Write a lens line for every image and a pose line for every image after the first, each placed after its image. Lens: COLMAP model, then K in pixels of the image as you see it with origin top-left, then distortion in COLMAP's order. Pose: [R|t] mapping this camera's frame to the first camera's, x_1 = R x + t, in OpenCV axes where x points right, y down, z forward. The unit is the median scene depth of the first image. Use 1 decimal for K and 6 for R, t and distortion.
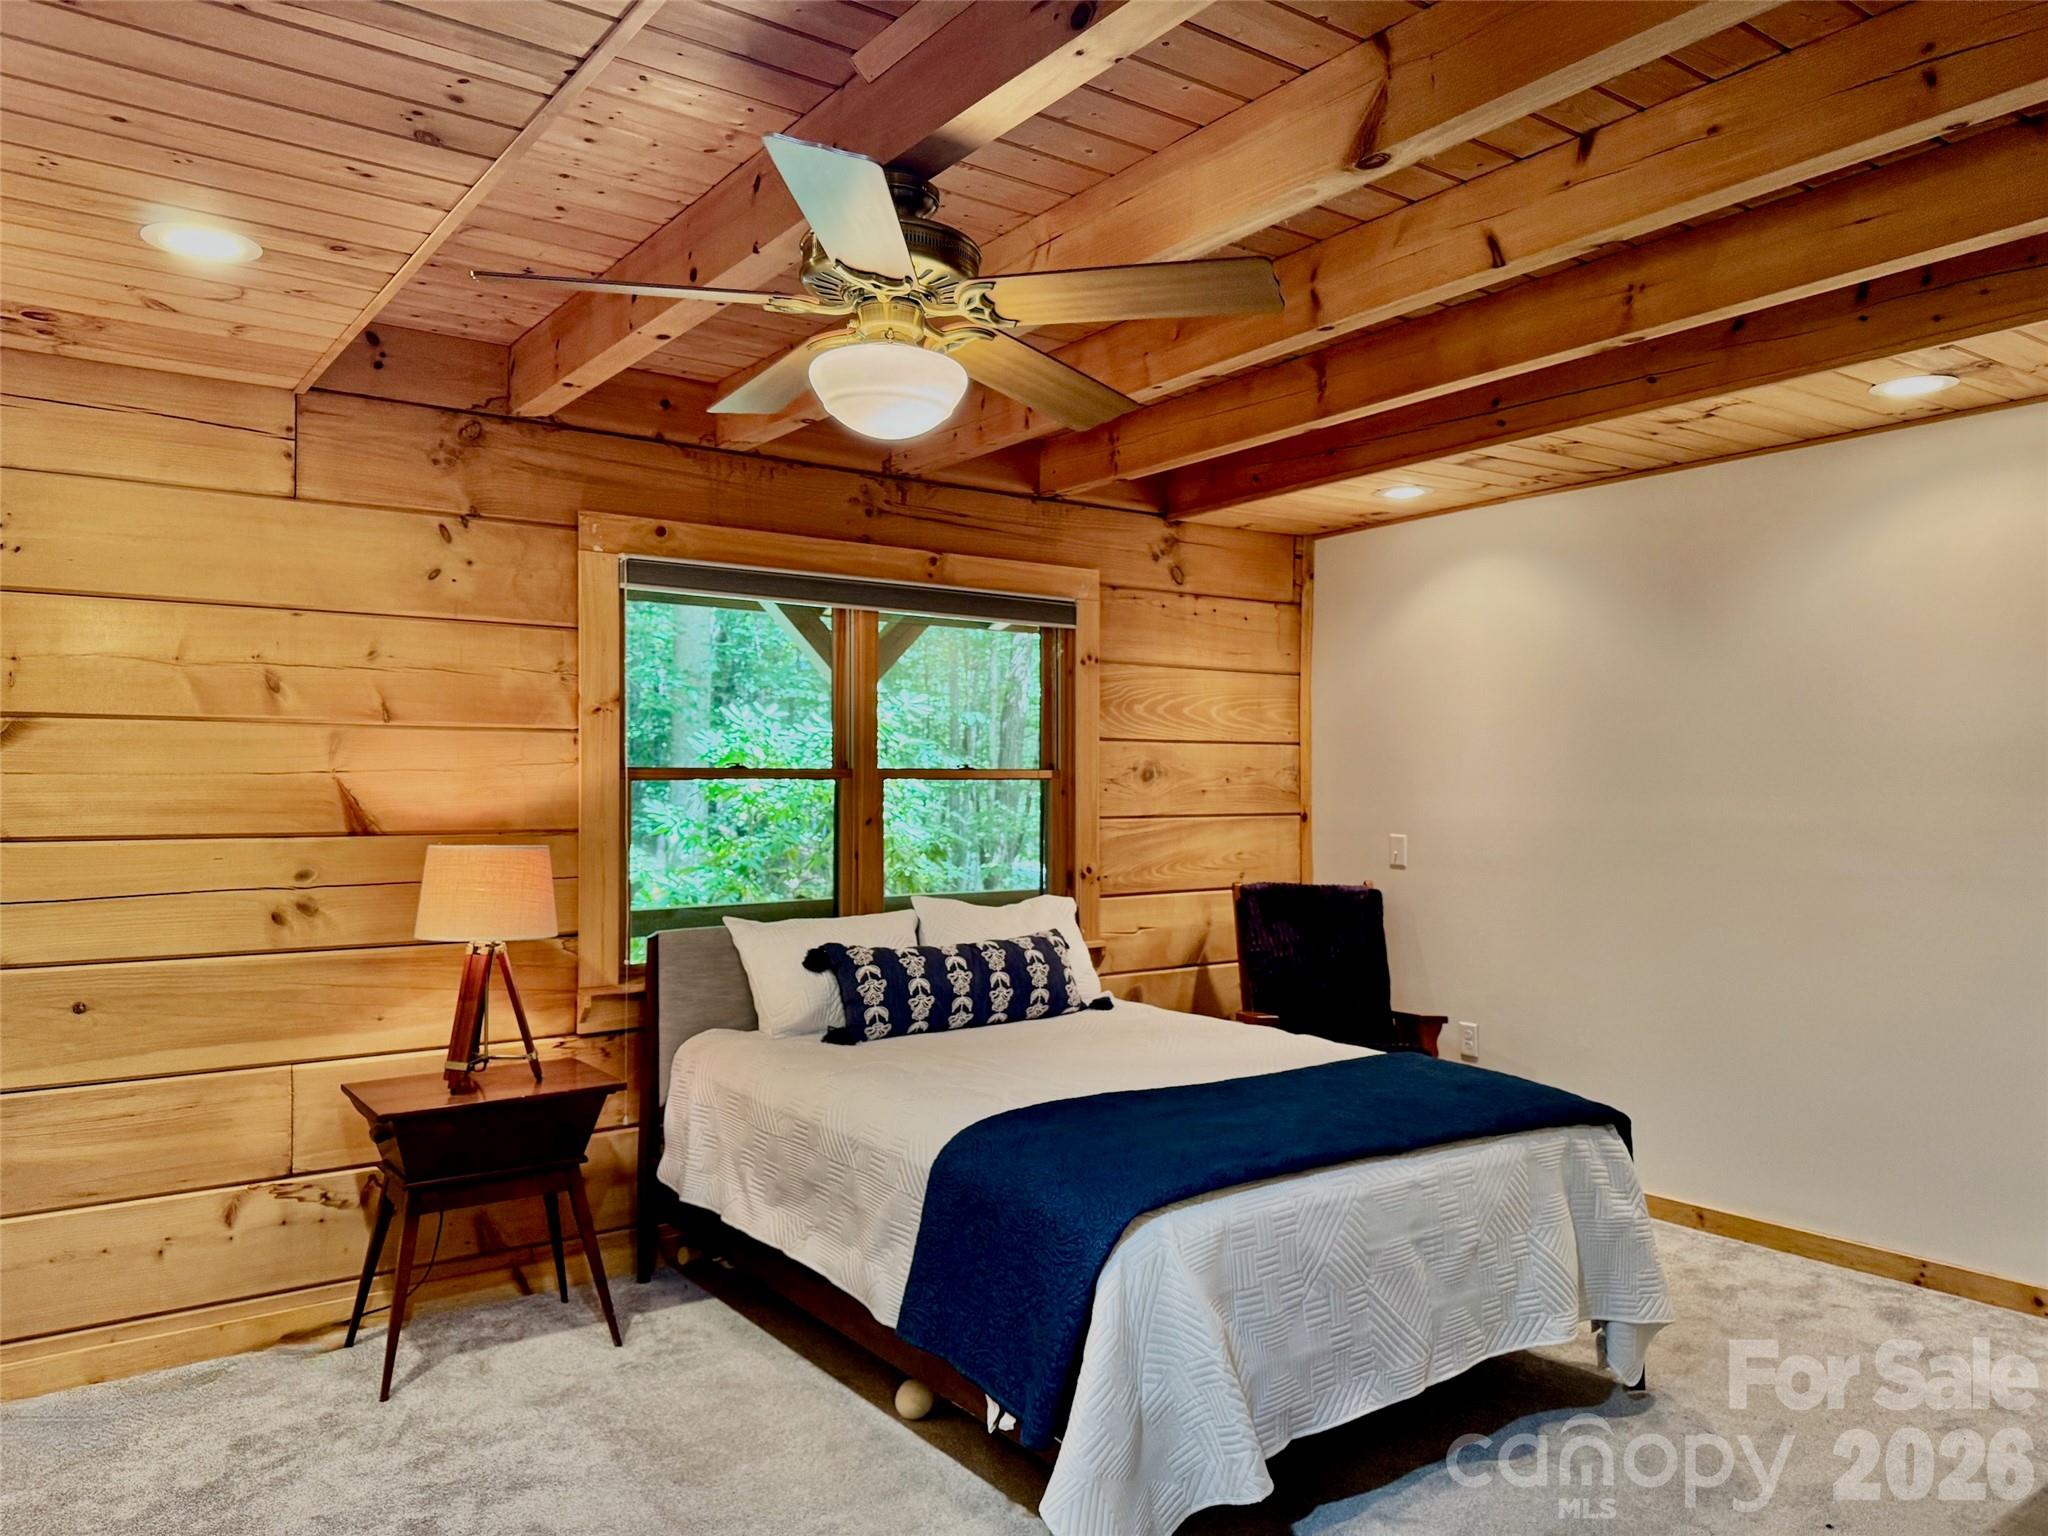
lens RADIAL K [[1436.6, 0, 1036.4], [0, 1436.6, 765.6], [0, 0, 1]] dist [0.044495, -0.038860]
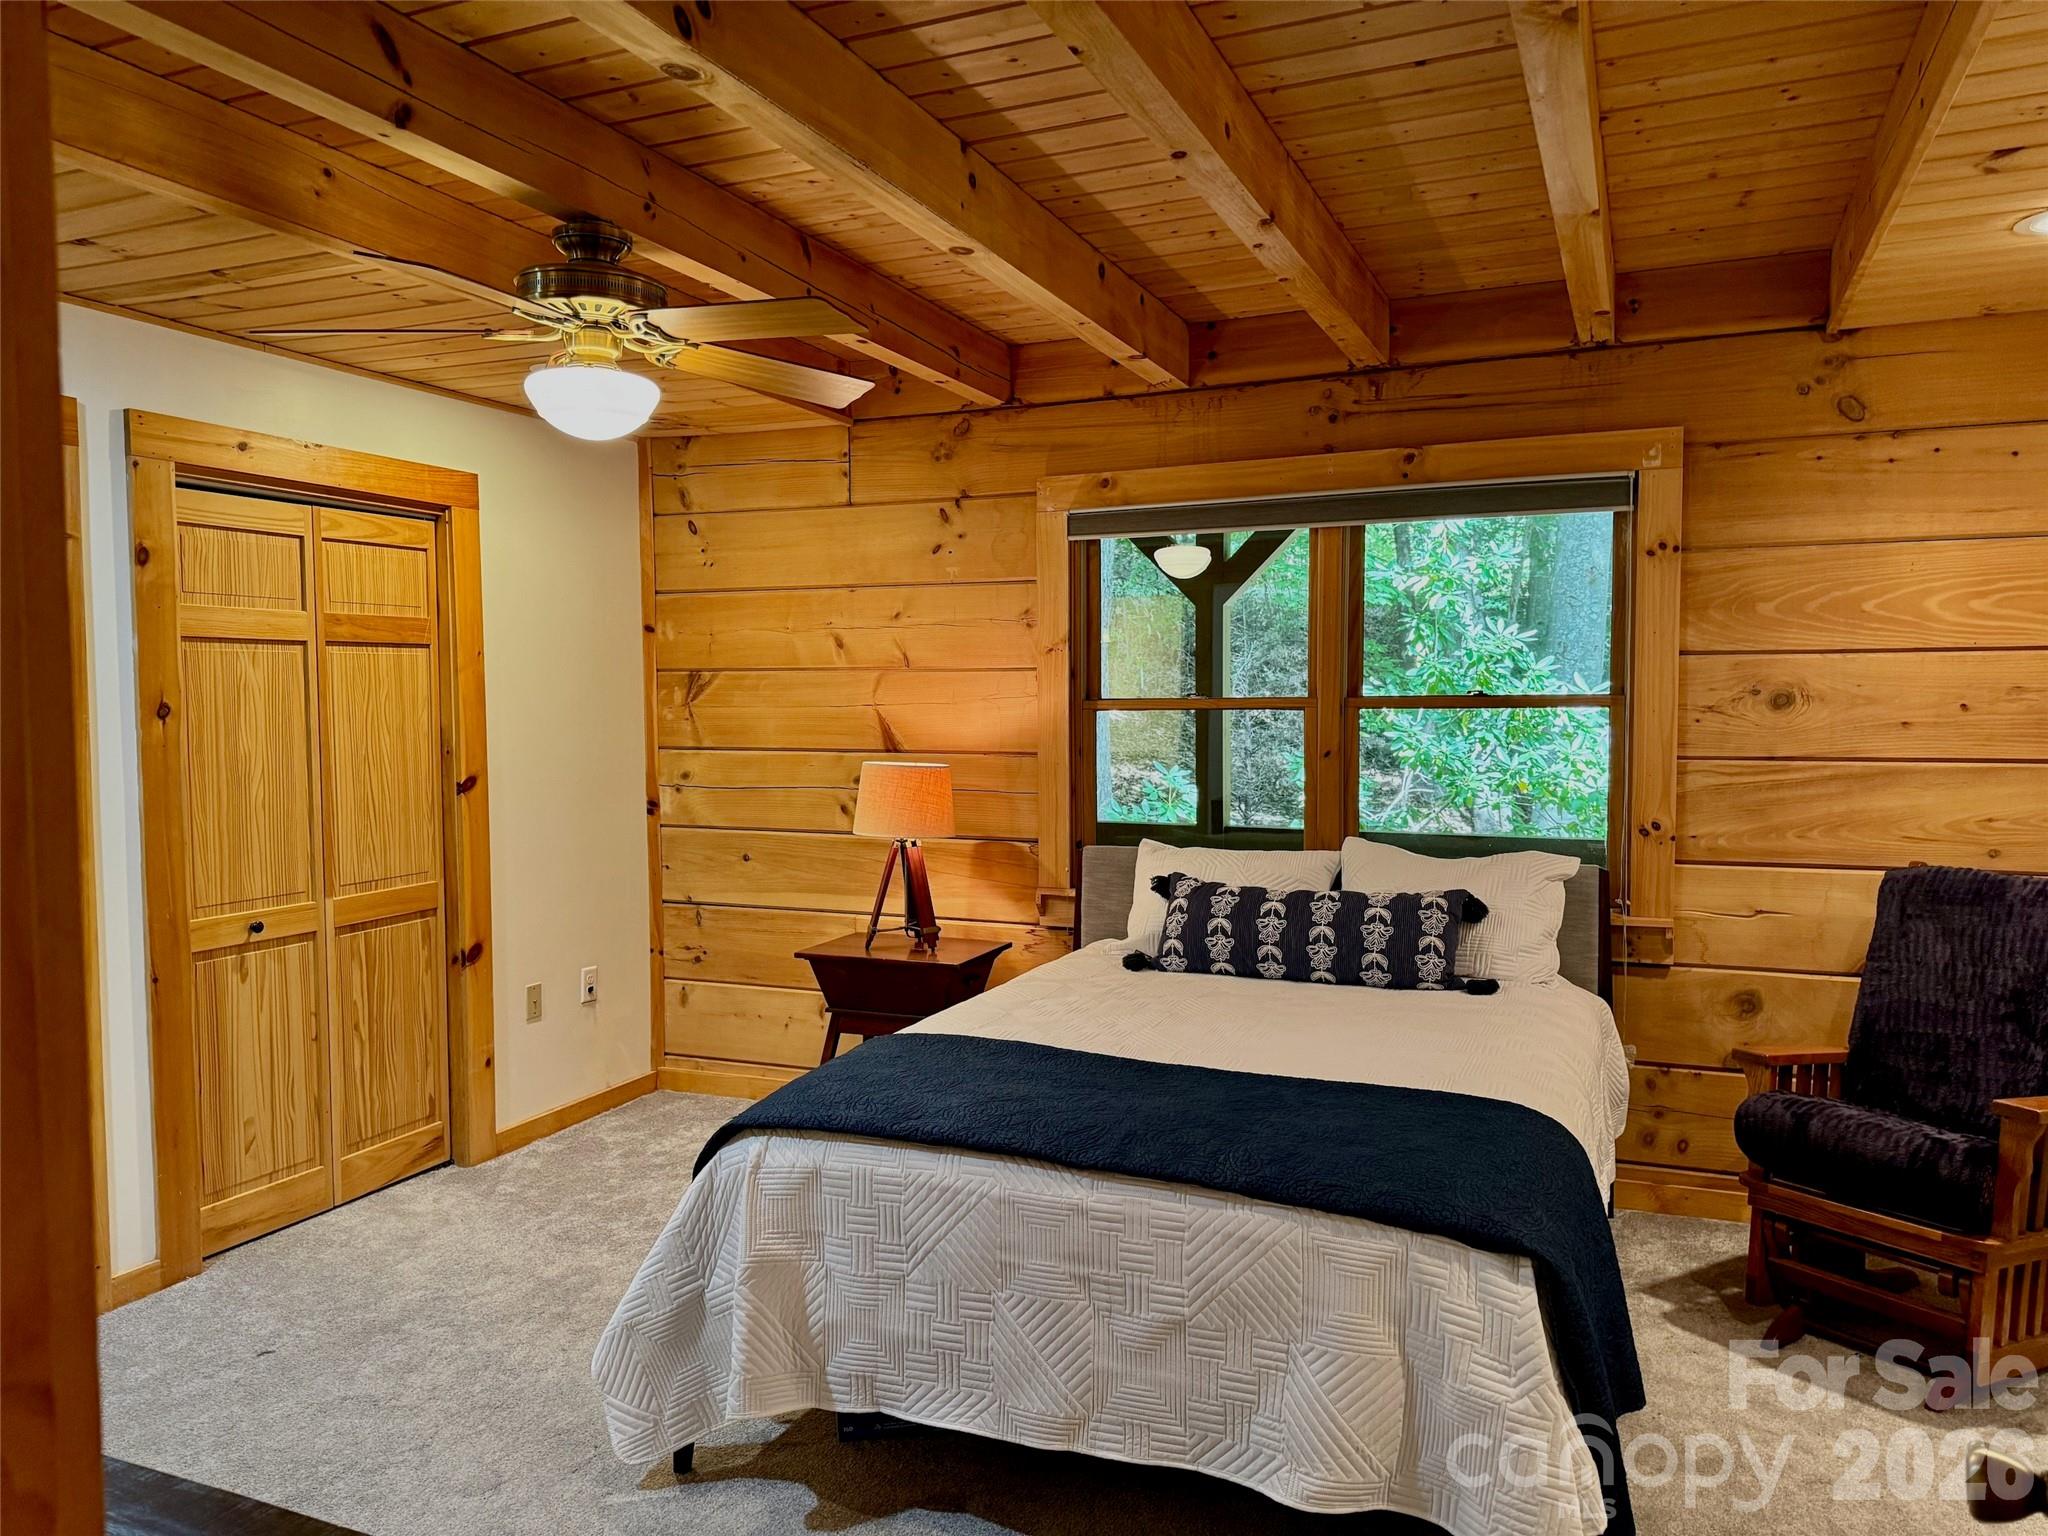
lens RADIAL K [[1436.6, 0, 1026.2], [0, 1436.6, 773.3], [0, 0, 1]] dist [0.044495, -0.038860]
pose [[0.496816, 0.040679, -0.866902, 0.600251], [0.015048, 0.998347, 0.055470, -0.003431], [0.867725, -0.040603, 0.495383, 0.363401]]
